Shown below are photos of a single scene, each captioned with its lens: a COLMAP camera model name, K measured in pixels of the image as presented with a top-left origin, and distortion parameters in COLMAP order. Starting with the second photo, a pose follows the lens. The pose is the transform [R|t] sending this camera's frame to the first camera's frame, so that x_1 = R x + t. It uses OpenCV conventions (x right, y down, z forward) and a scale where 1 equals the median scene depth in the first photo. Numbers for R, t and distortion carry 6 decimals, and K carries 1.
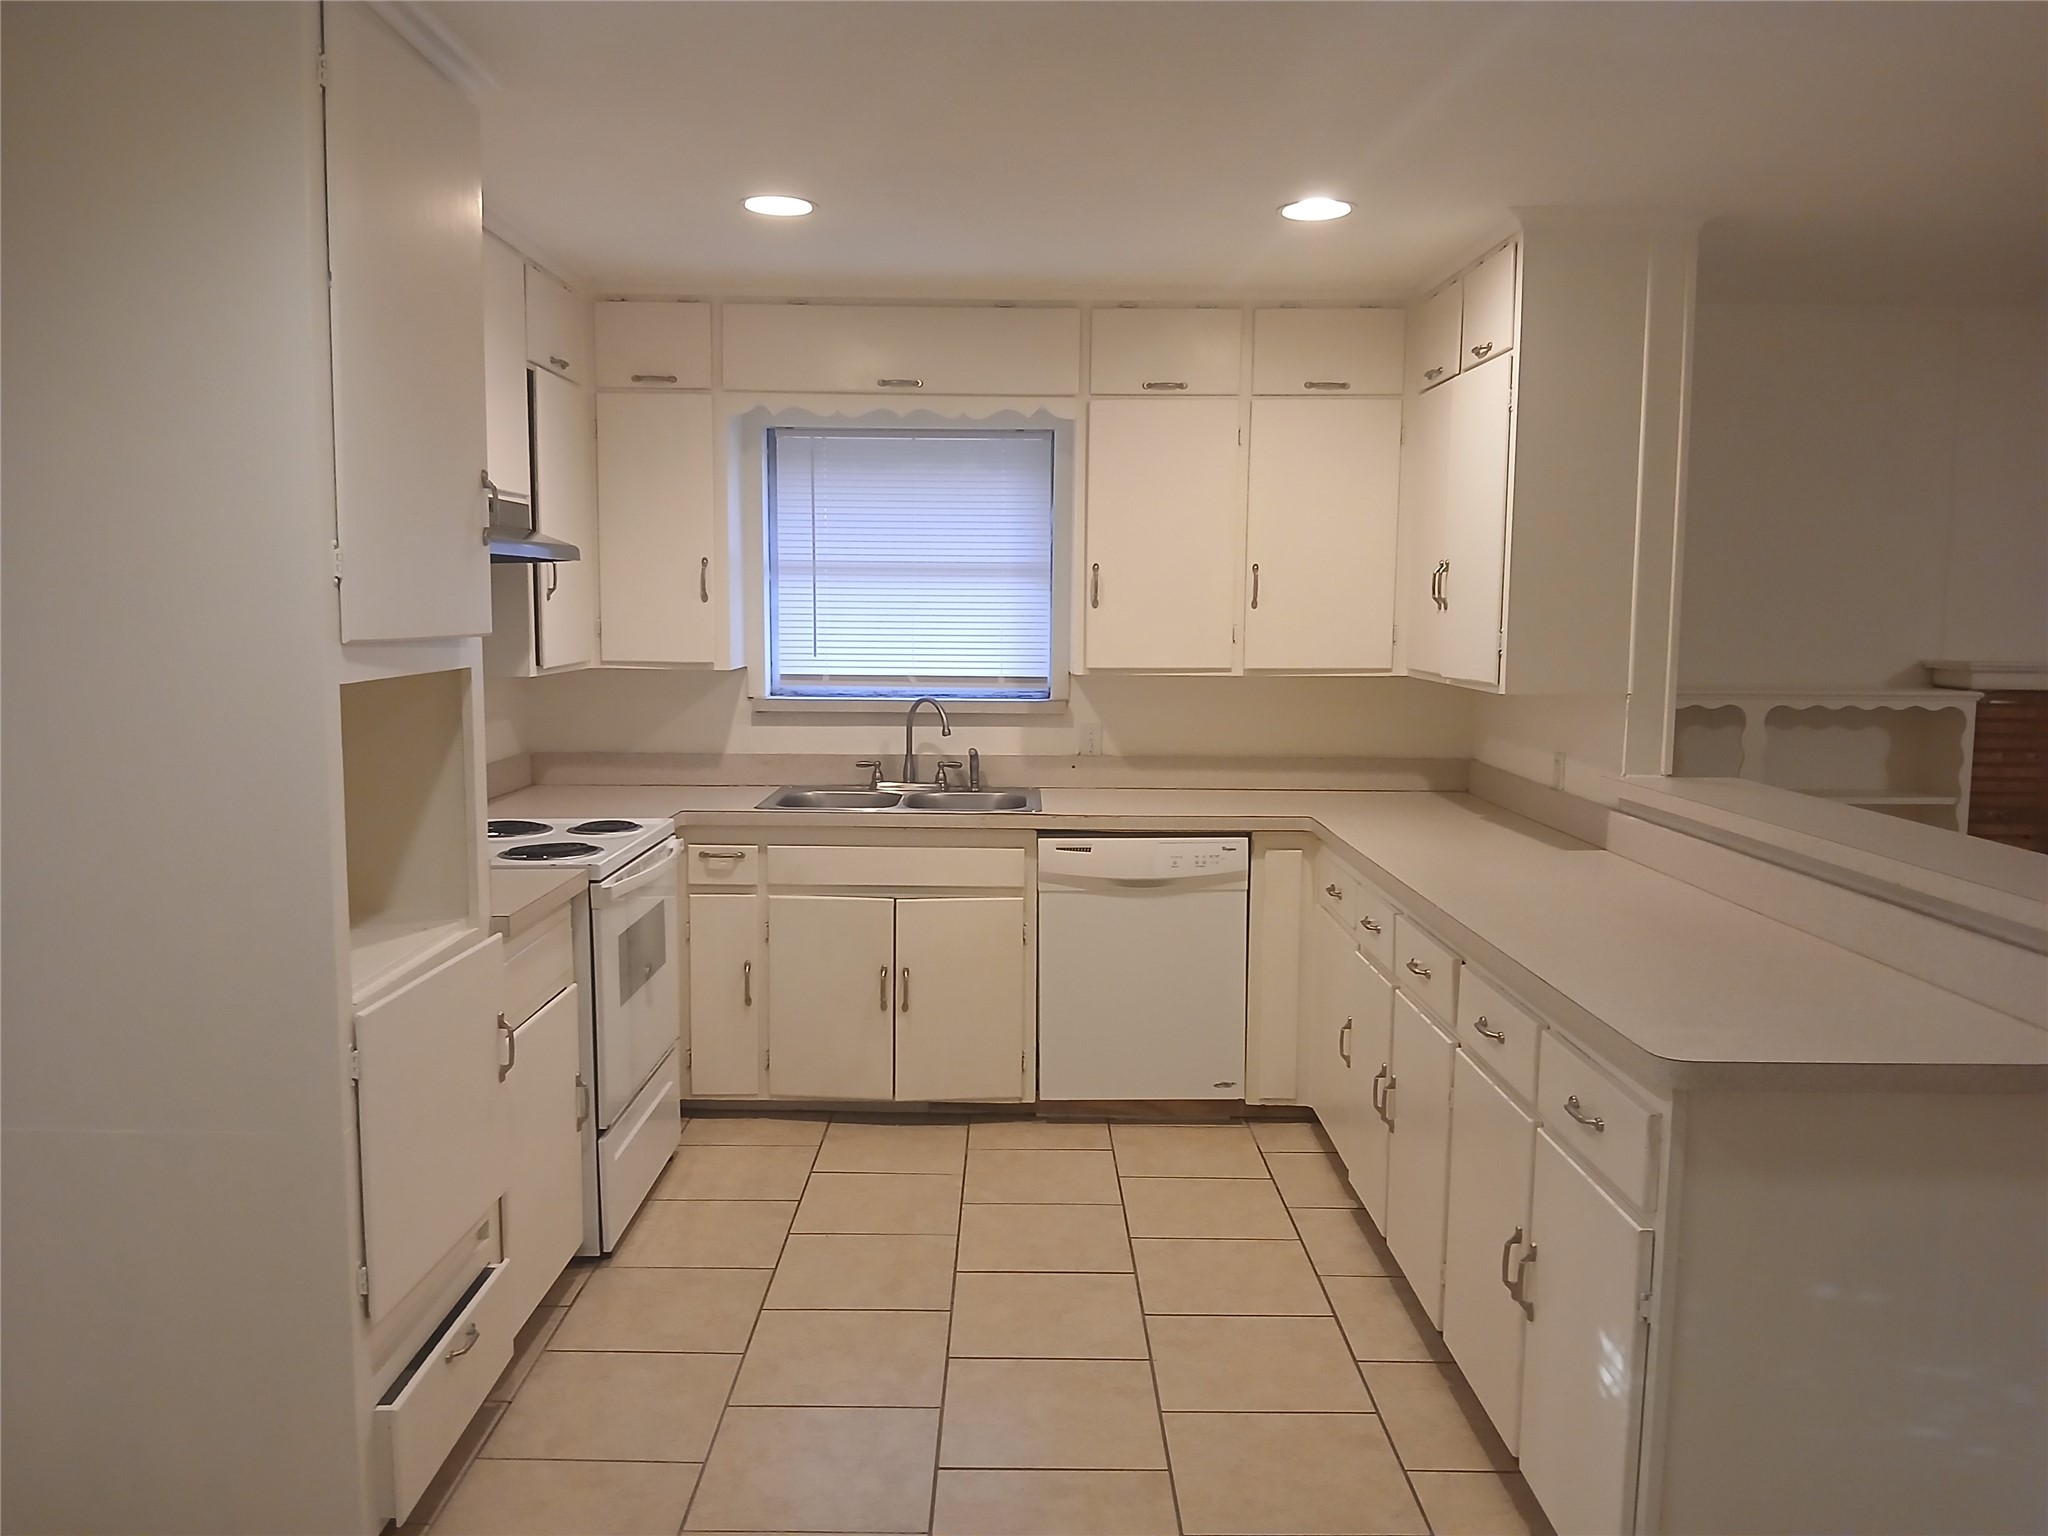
lens RADIAL K [[1558.2, 0, 1016.9], [0, 1558.2, 763.3], [0, 0, 1]] dist [0.071605, -0.183098]
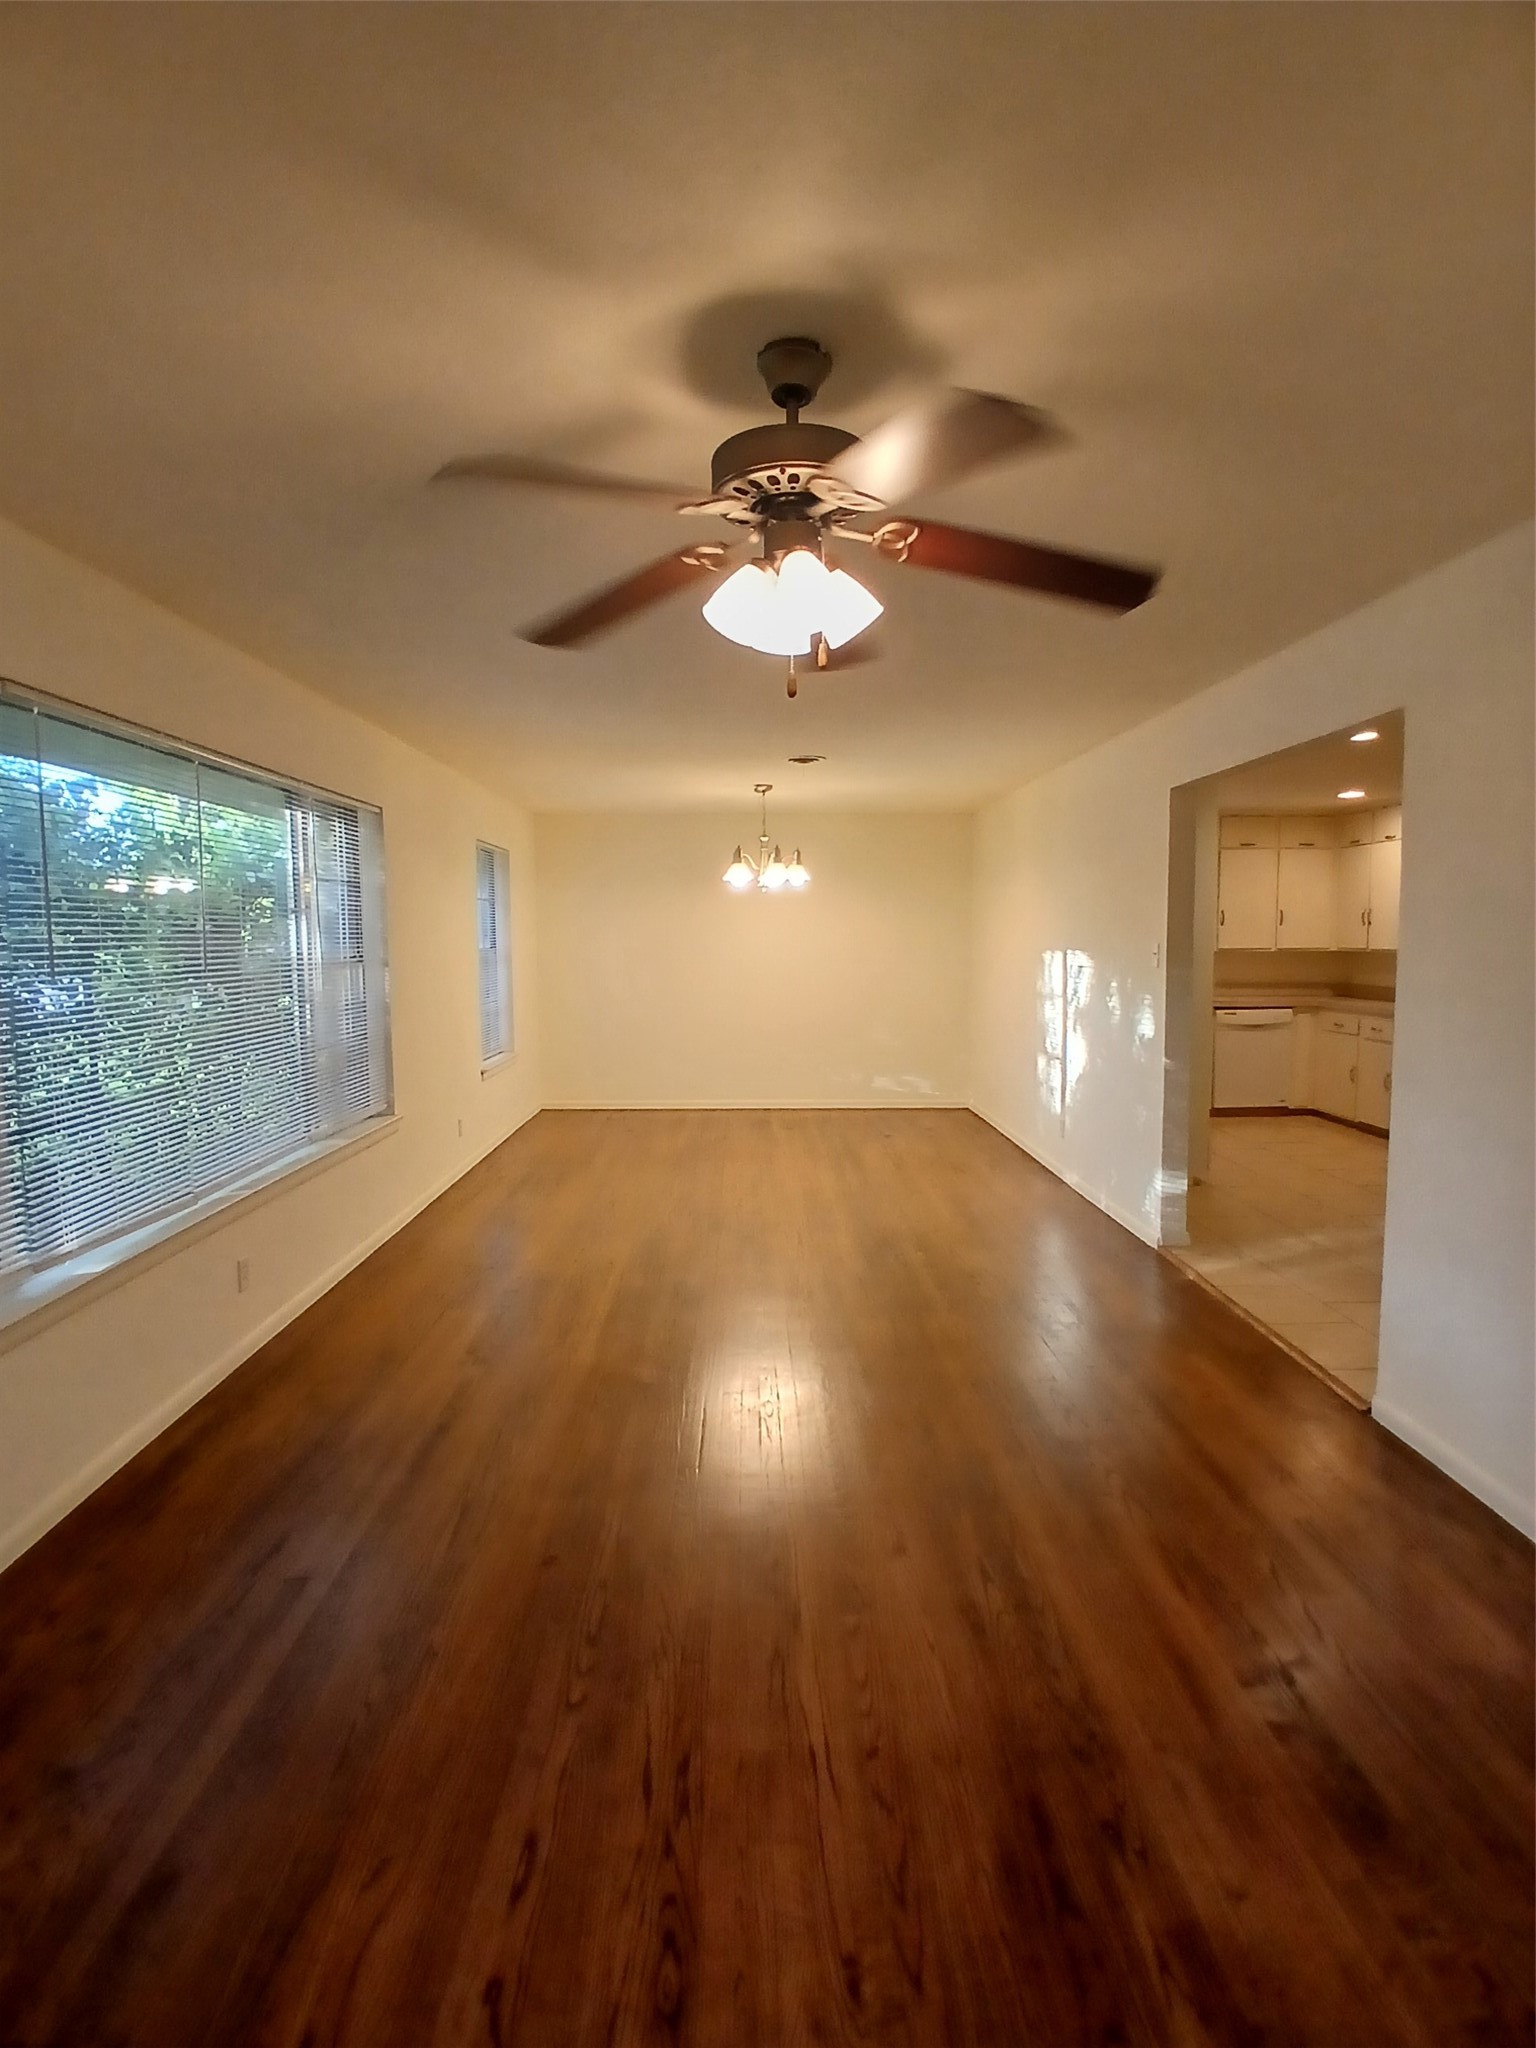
lens RADIAL K [[1047.1, 0, 749.5], [0, 1047.1, 1023.9], [0, 0, 1]] dist [0.002573, -0.050888]
pose [[0.999868, -0.016255, 0.000788, -0.785908], [0.016269, 0.999642, -0.021240, 0.094936], [-0.000443, 0.021250, 0.999774, -0.815086]]
